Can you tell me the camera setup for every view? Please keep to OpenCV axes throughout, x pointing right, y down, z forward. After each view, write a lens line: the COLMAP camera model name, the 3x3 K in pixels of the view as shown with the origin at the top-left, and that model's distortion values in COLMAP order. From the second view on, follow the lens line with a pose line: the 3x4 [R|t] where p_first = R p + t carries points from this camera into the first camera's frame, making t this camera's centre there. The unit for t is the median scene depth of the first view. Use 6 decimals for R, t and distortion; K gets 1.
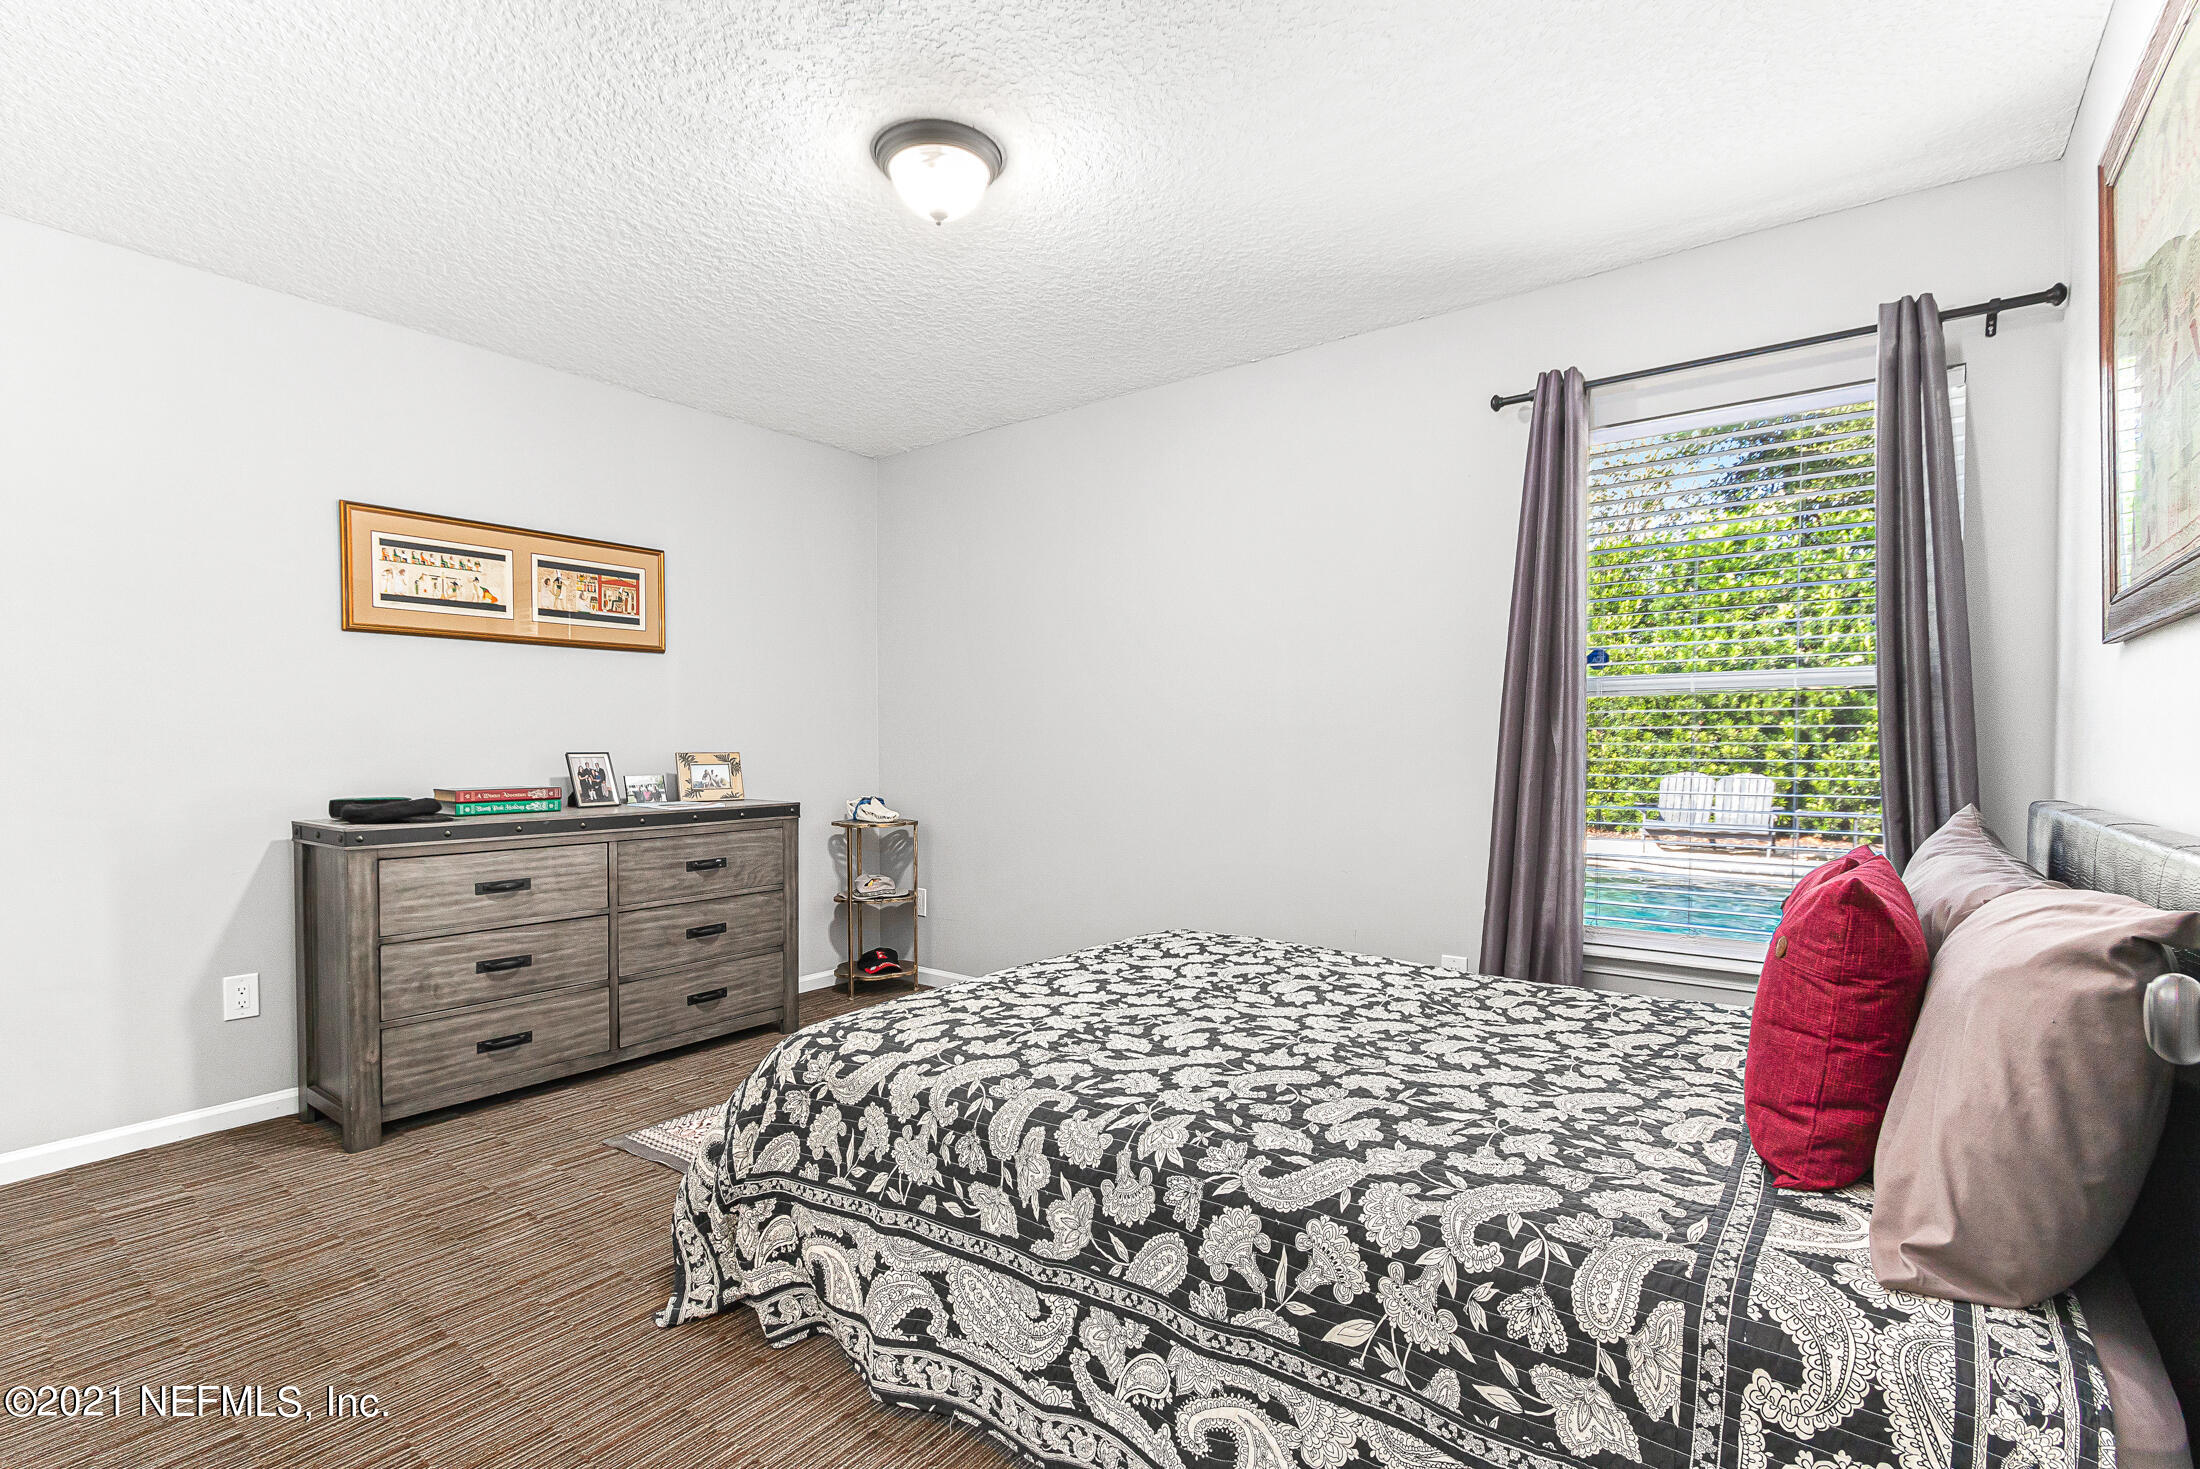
lens RADIAL K [[1021.4, 0, 1091.7], [0, 1021.4, 767.5], [0, 0, 1]] dist [0.011778, -0.003234]
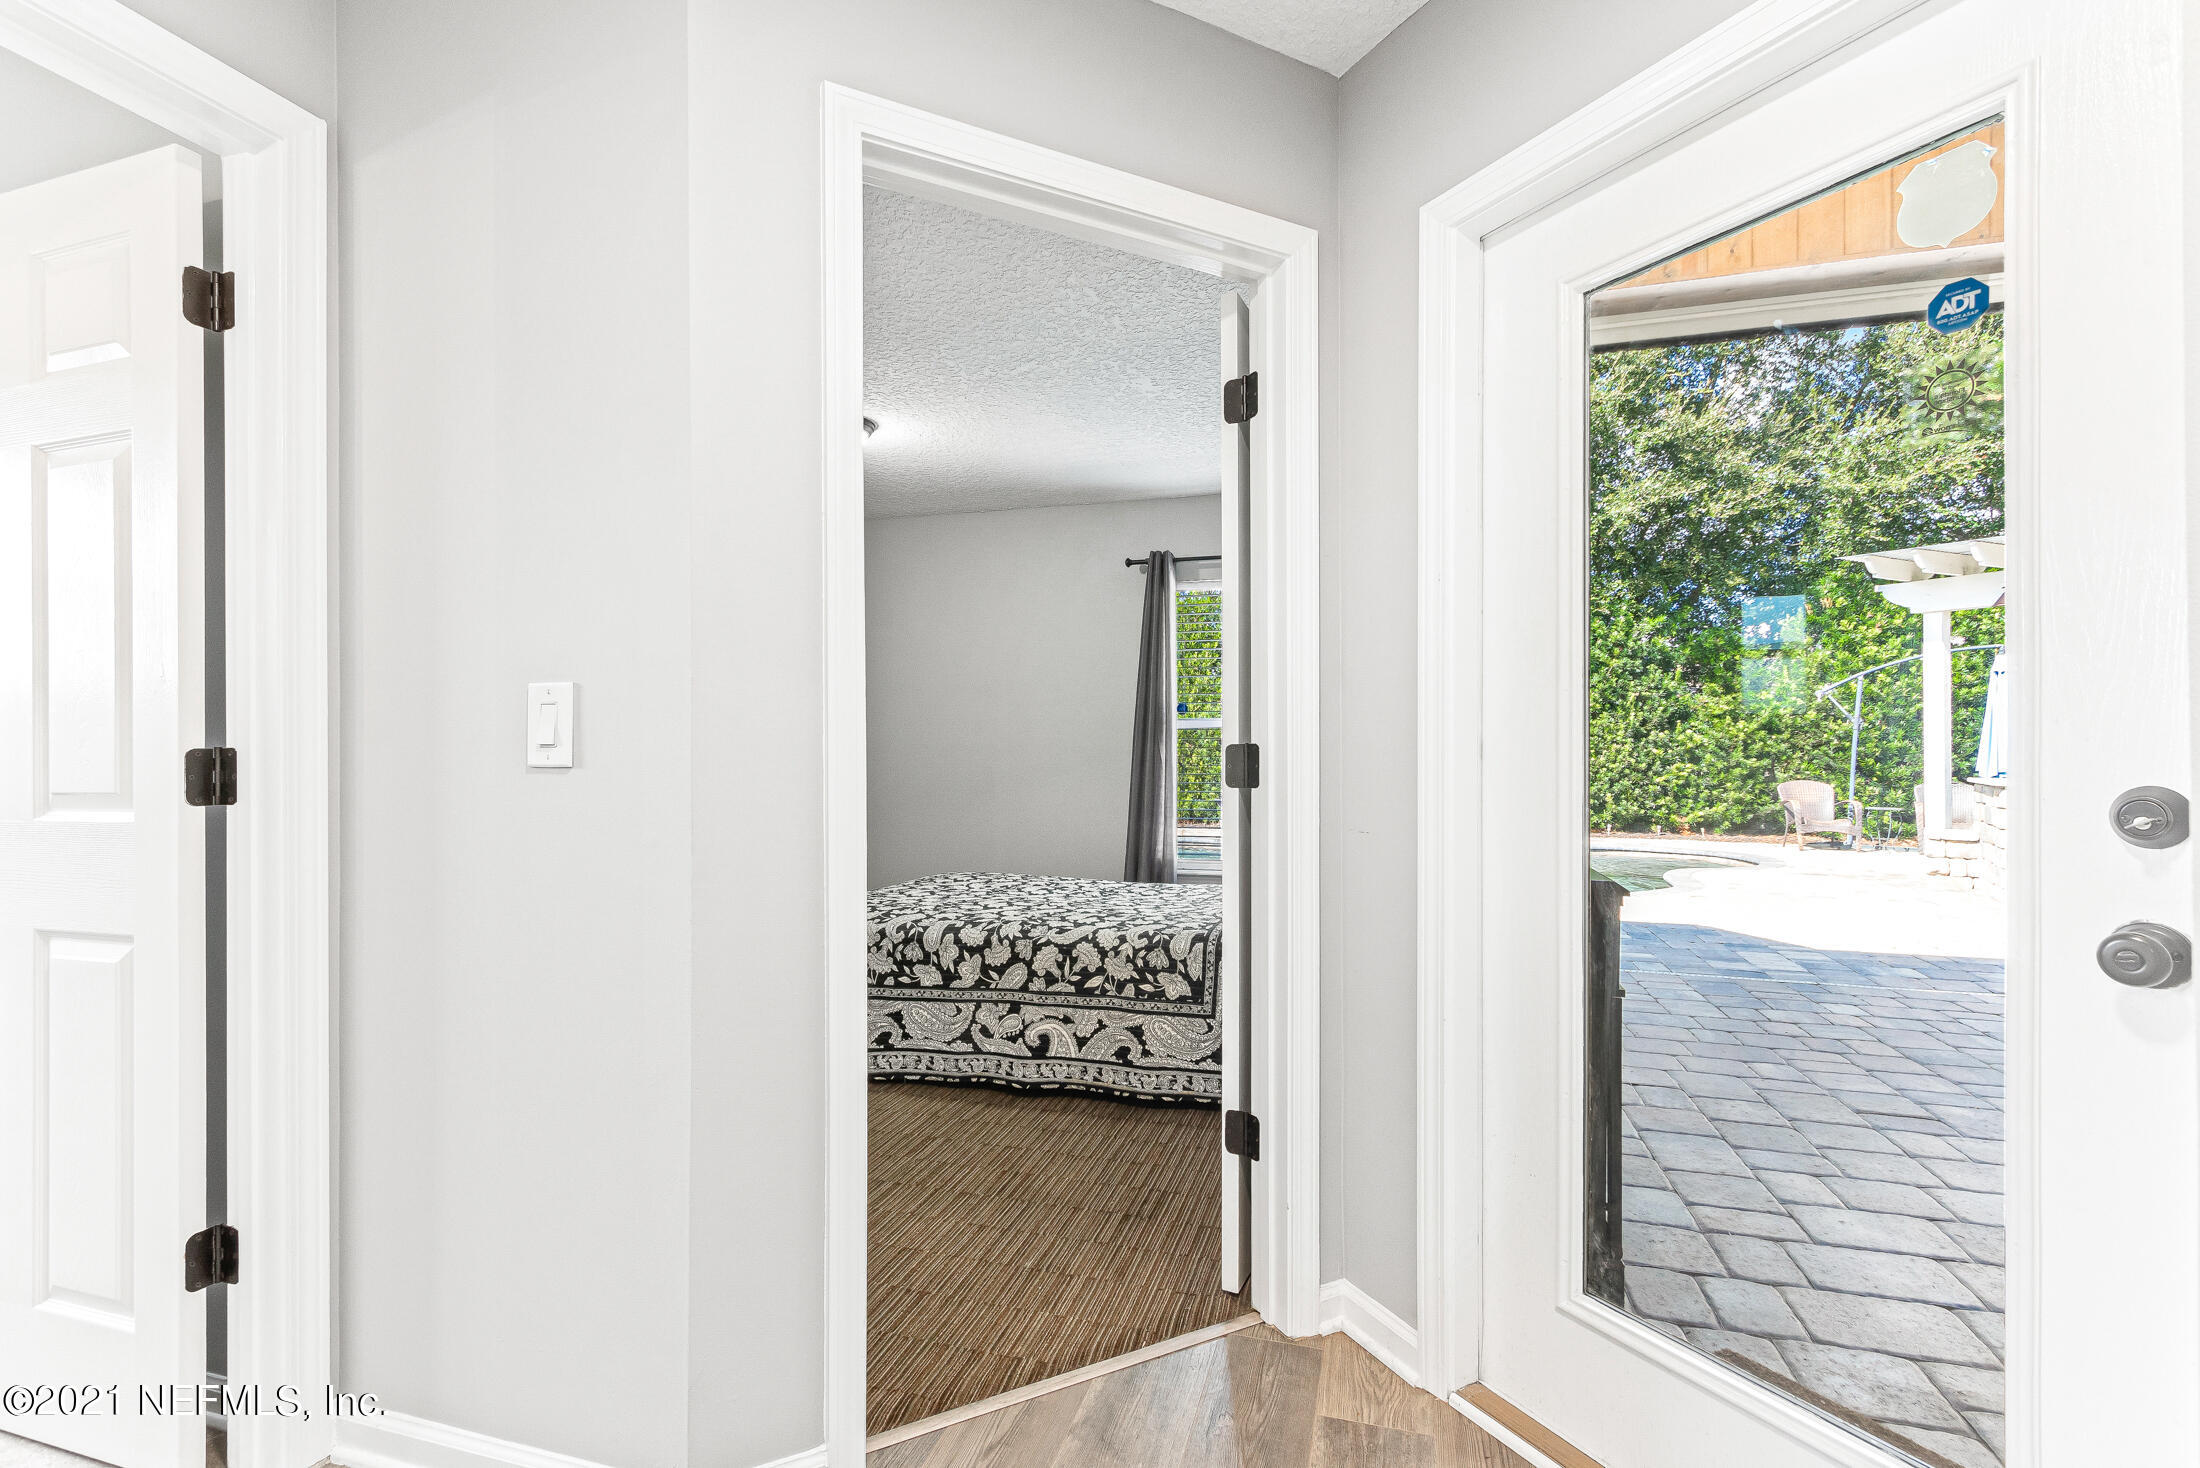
lens RADIAL K [[1021.4, 0, 1094.3], [0, 1021.4, 747.3], [0, 0, 1]] dist [0.011778, -0.003234]
pose [[0.934930, 0.000633, 0.354830, -0.614813], [0.009451, 0.999599, -0.026685, 0.015045], [-0.354705, 0.028302, 0.934550, -1.331036]]
